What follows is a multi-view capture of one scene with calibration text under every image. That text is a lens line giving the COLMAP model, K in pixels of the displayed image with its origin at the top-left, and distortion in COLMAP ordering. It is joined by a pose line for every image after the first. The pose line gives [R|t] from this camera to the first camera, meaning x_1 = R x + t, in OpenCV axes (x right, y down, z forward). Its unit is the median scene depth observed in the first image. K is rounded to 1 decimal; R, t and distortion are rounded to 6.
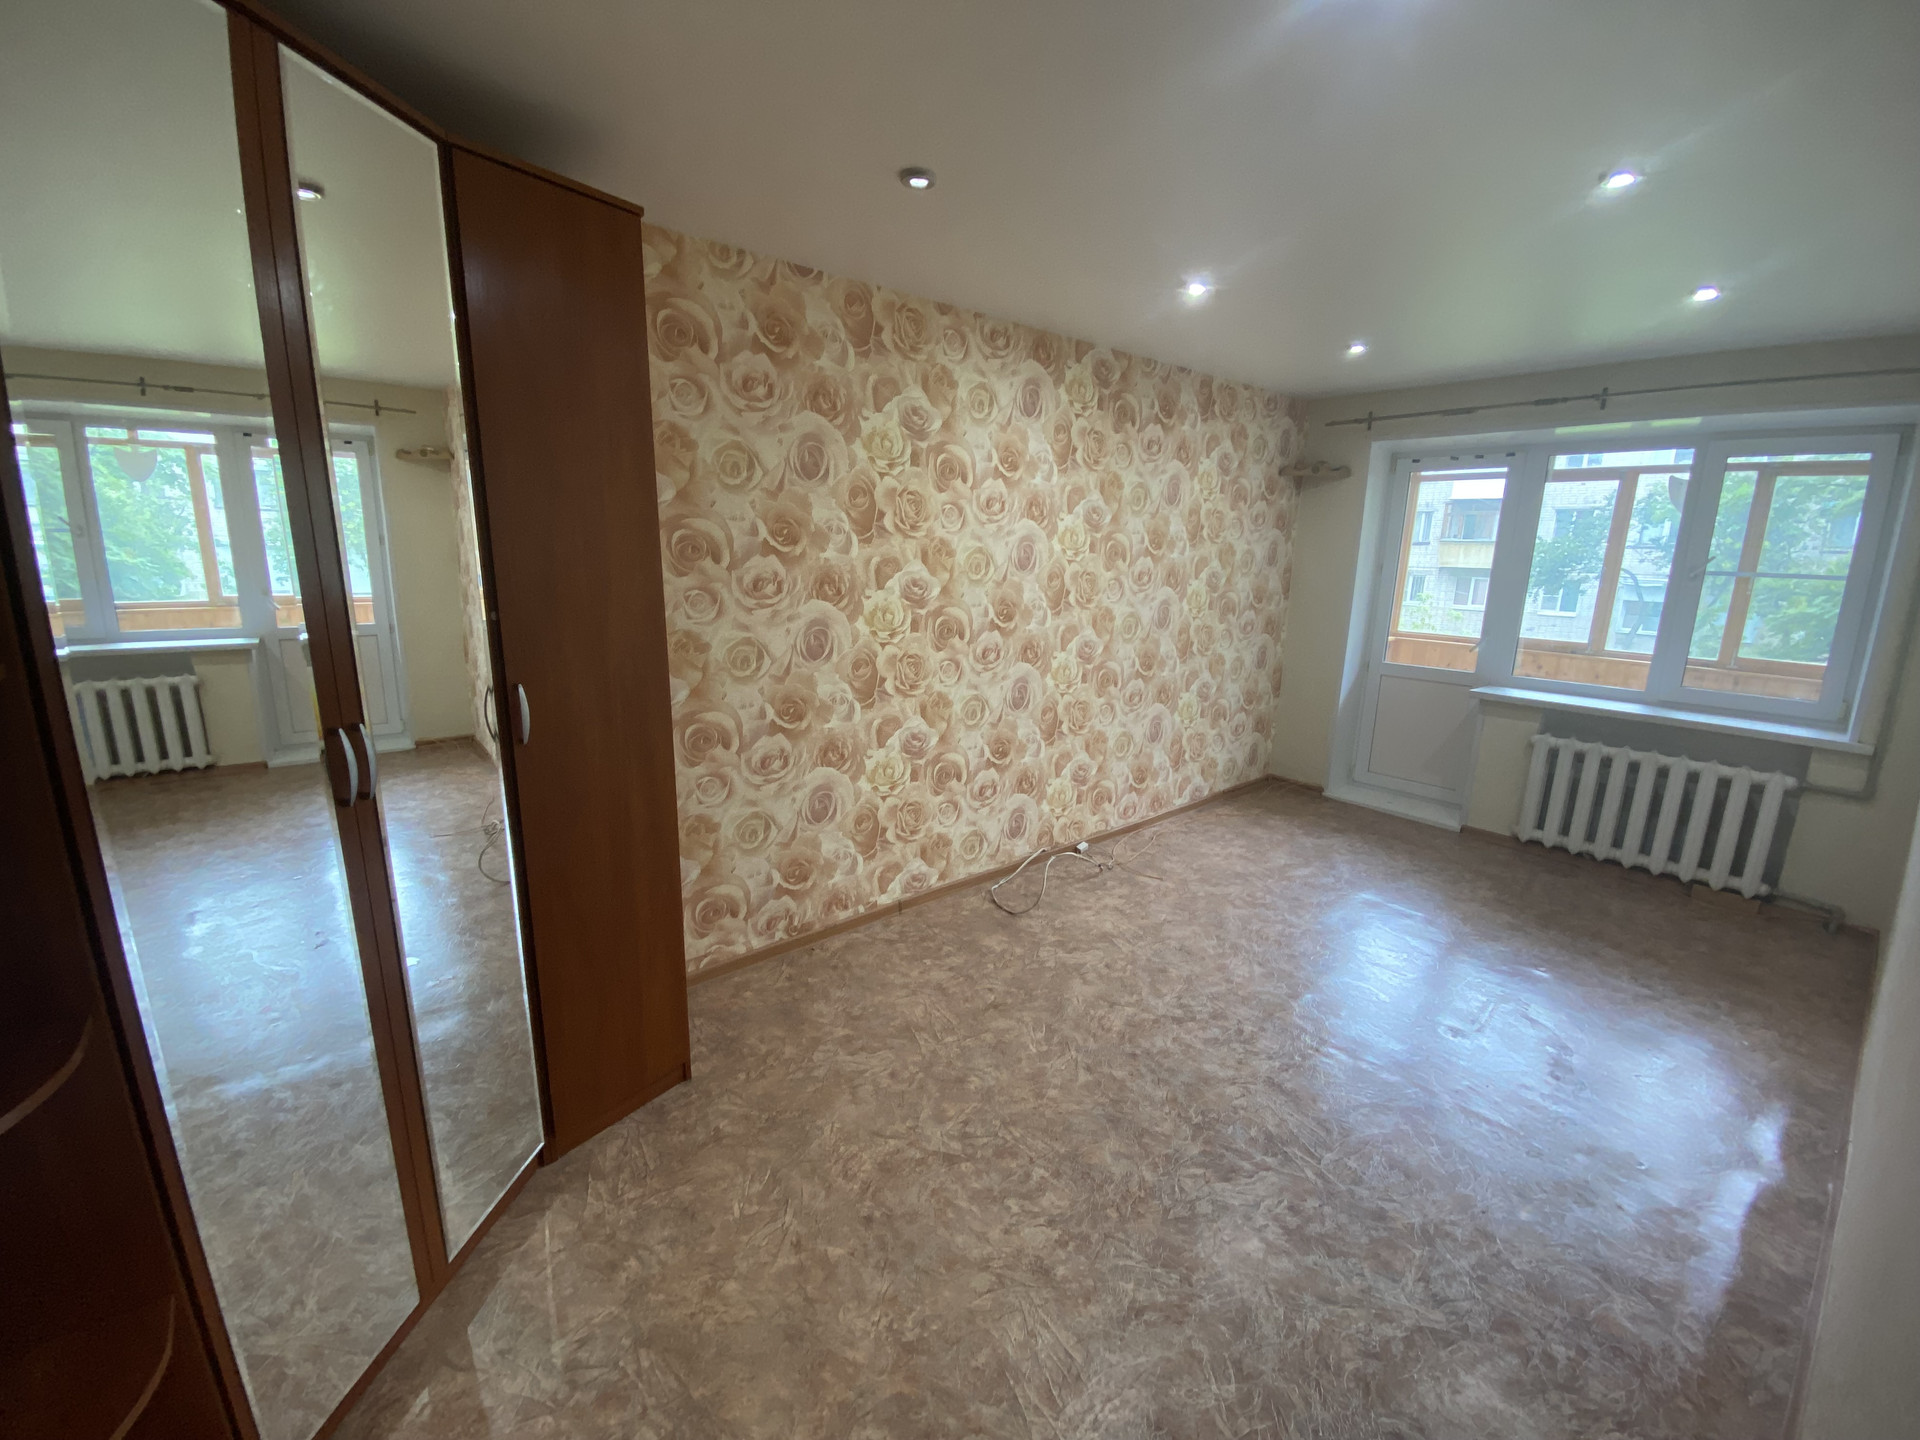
lens RADIAL K [[798.2, 0, 915.6], [0, 798.2, 728.1], [0, 0, 1]] dist [0.009189, -0.016725]
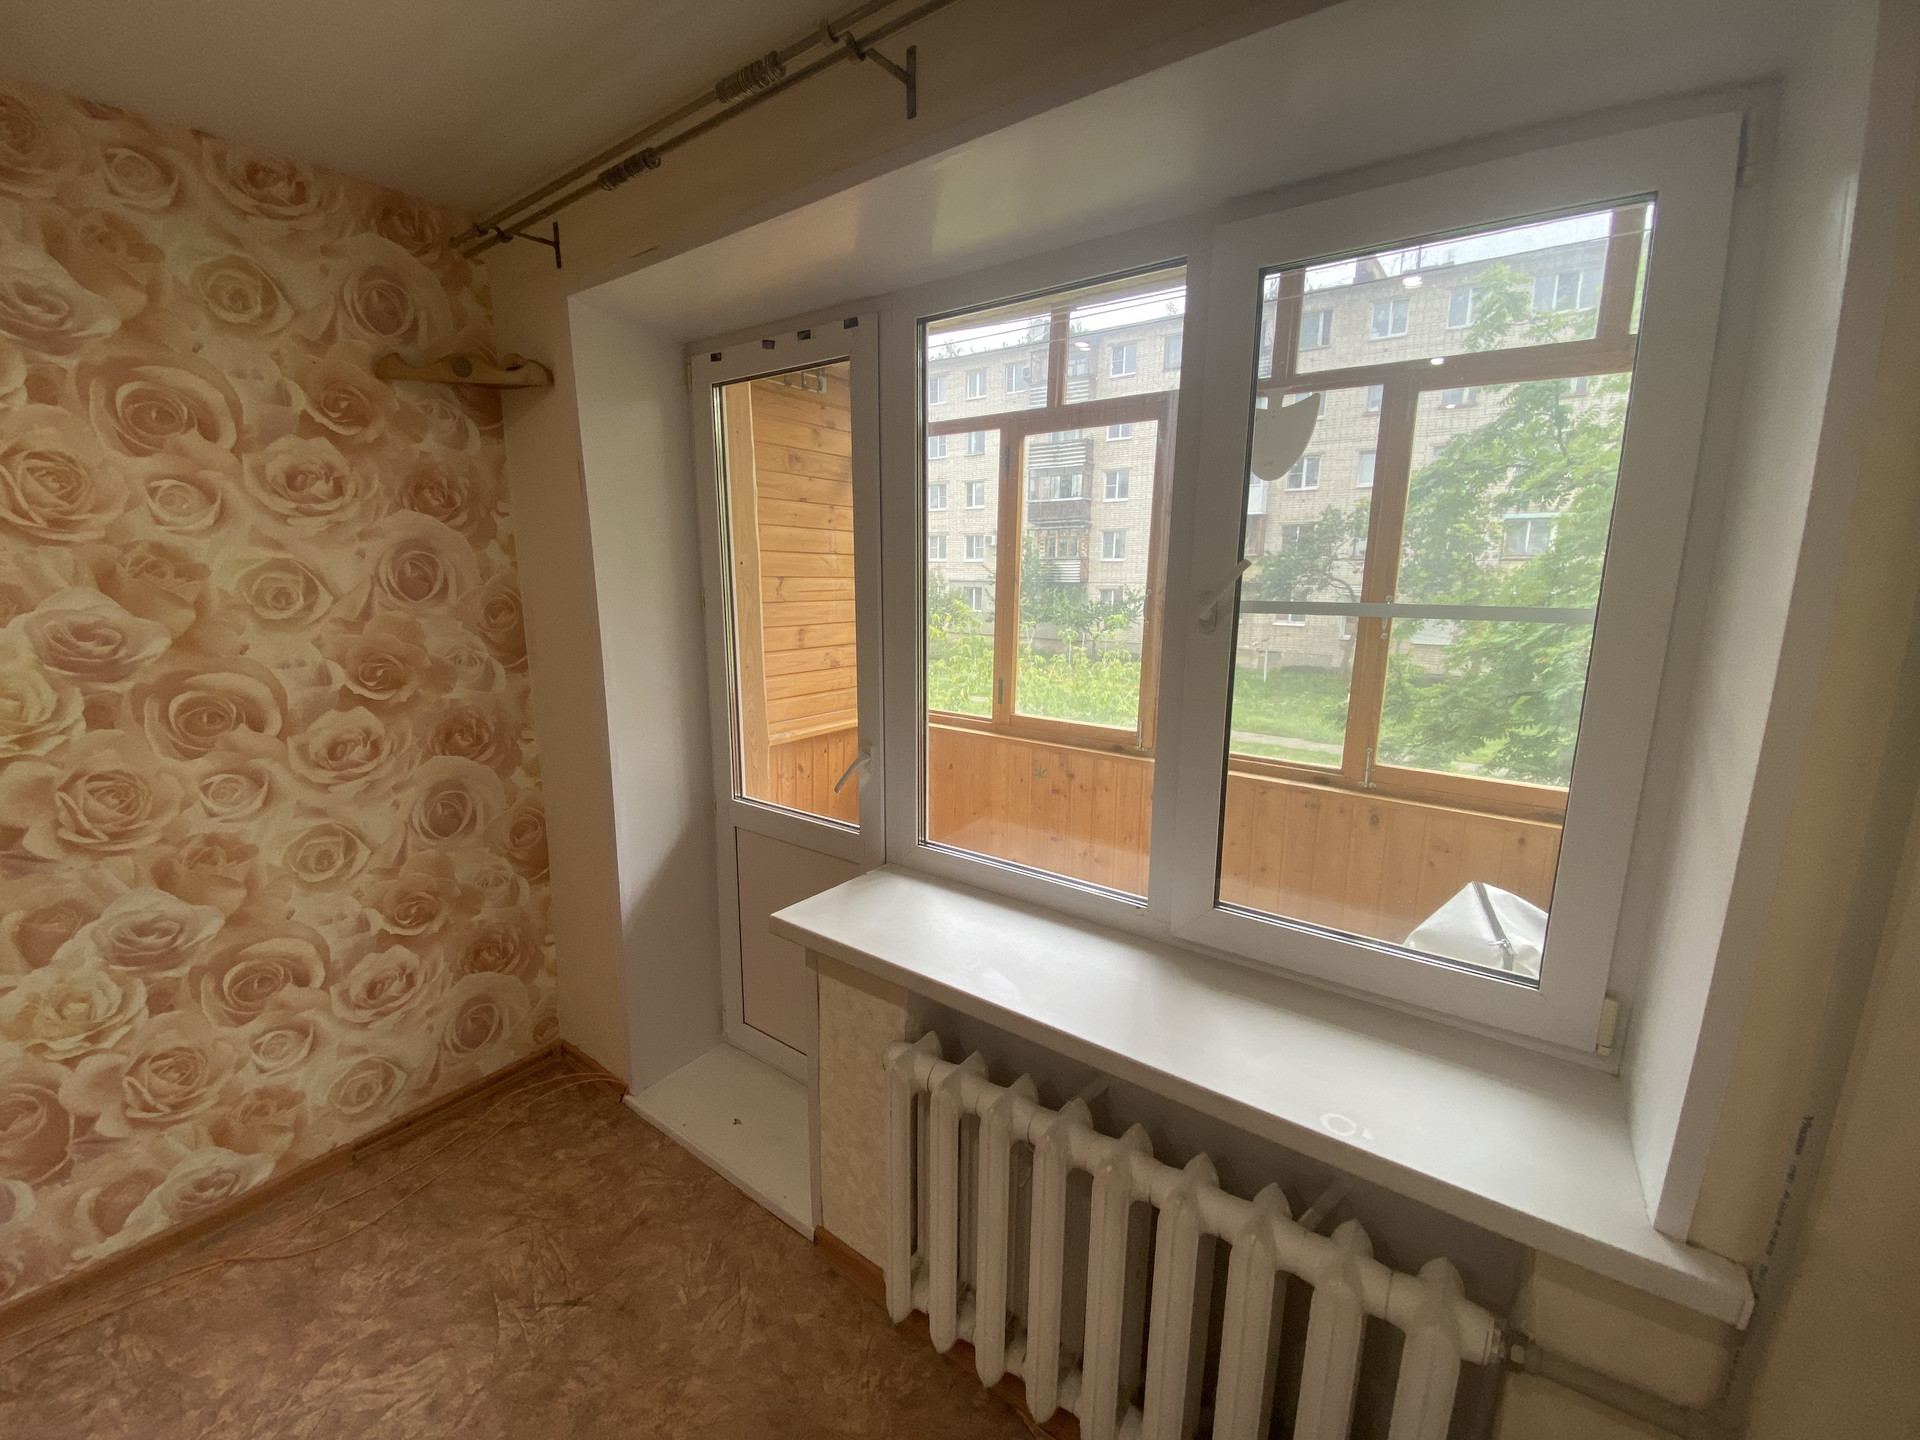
lens RADIAL K [[798.2, 0, 936.0], [0, 798.2, 732.1], [0, 0, 1]] dist [0.009189, -0.016725]
pose [[0.973079, -0.062623, 0.221801, 0.589008], [0.068095, 0.997532, -0.017101, -0.103954], [-0.220183, 0.031744, 0.974942, 0.516548]]
